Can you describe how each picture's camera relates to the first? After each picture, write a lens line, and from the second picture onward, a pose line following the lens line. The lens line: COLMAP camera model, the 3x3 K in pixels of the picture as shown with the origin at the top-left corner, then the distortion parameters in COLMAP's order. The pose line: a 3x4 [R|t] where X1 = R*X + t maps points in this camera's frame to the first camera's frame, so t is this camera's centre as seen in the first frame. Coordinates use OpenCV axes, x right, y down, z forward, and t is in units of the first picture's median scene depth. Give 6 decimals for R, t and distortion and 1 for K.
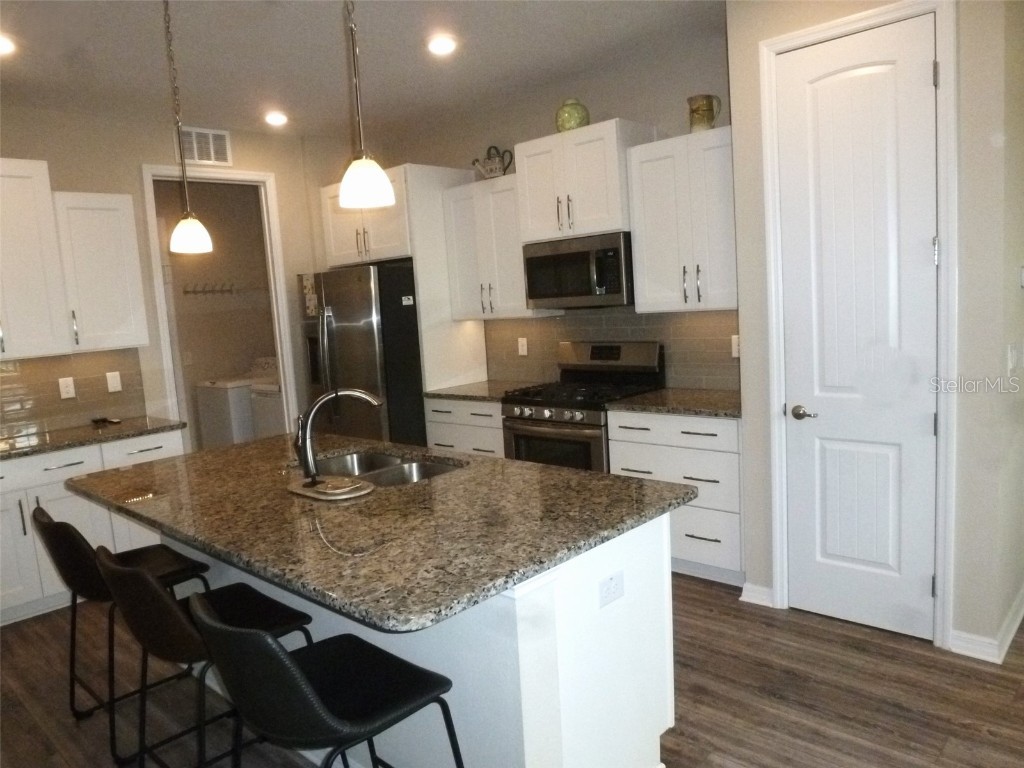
lens RADIAL K [[740.7, 0, 513.0], [0, 740.7, 377.6], [0, 0, 1]] dist [-0.054060, 0.016969]
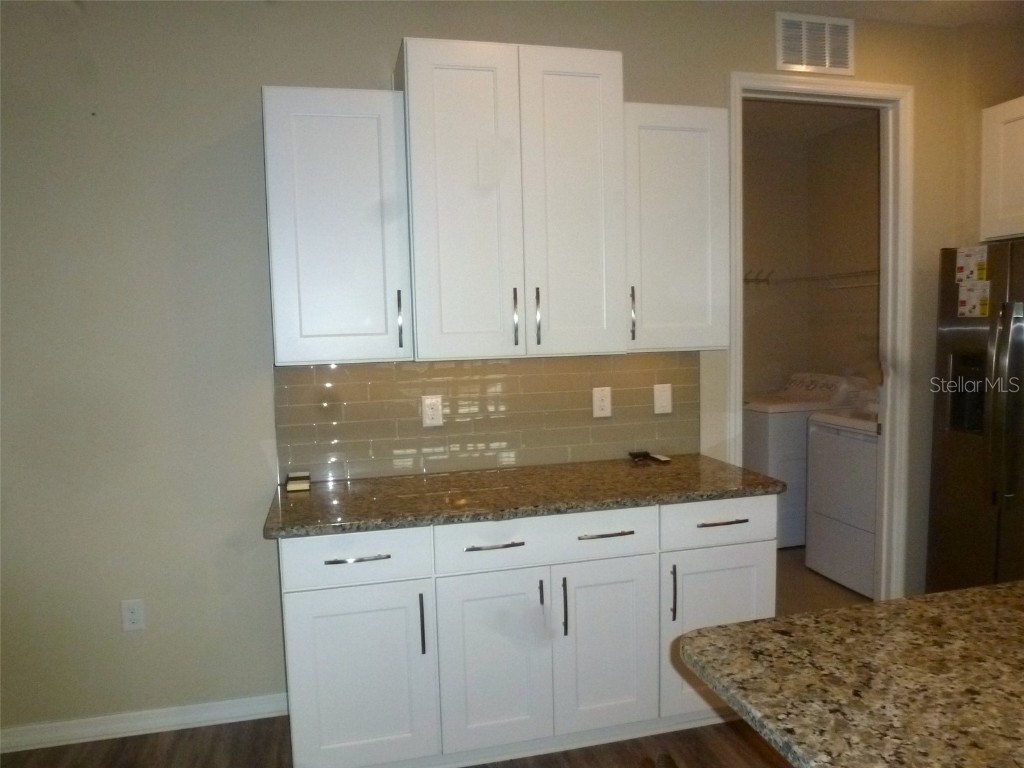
lens RADIAL K [[740.7, 0, 515.1], [0, 740.7, 383.1], [0, 0, 1]] dist [-0.054060, 0.016969]
pose [[0.843976, 0.091621, -0.528498, -0.279134], [-0.092975, 0.995377, 0.024085, -0.011296], [0.528261, 0.028810, 0.848593, 0.325000]]
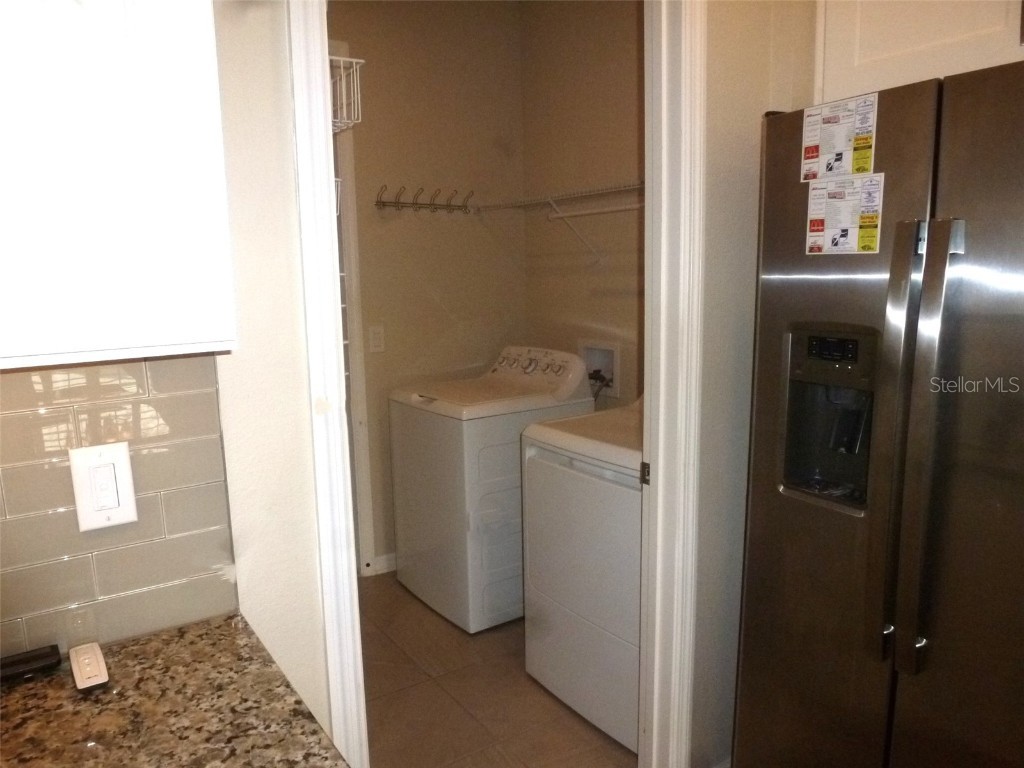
lens RADIAL K [[740.7, 0, 509.1], [0, 740.7, 383.6], [0, 0, 1]] dist [-0.054060, 0.016969]
pose [[0.974048, 0.081775, -0.211051, -0.343229], [-0.070306, 0.995640, 0.061301, -0.045642], [0.215143, -0.044872, 0.975551, 0.733228]]
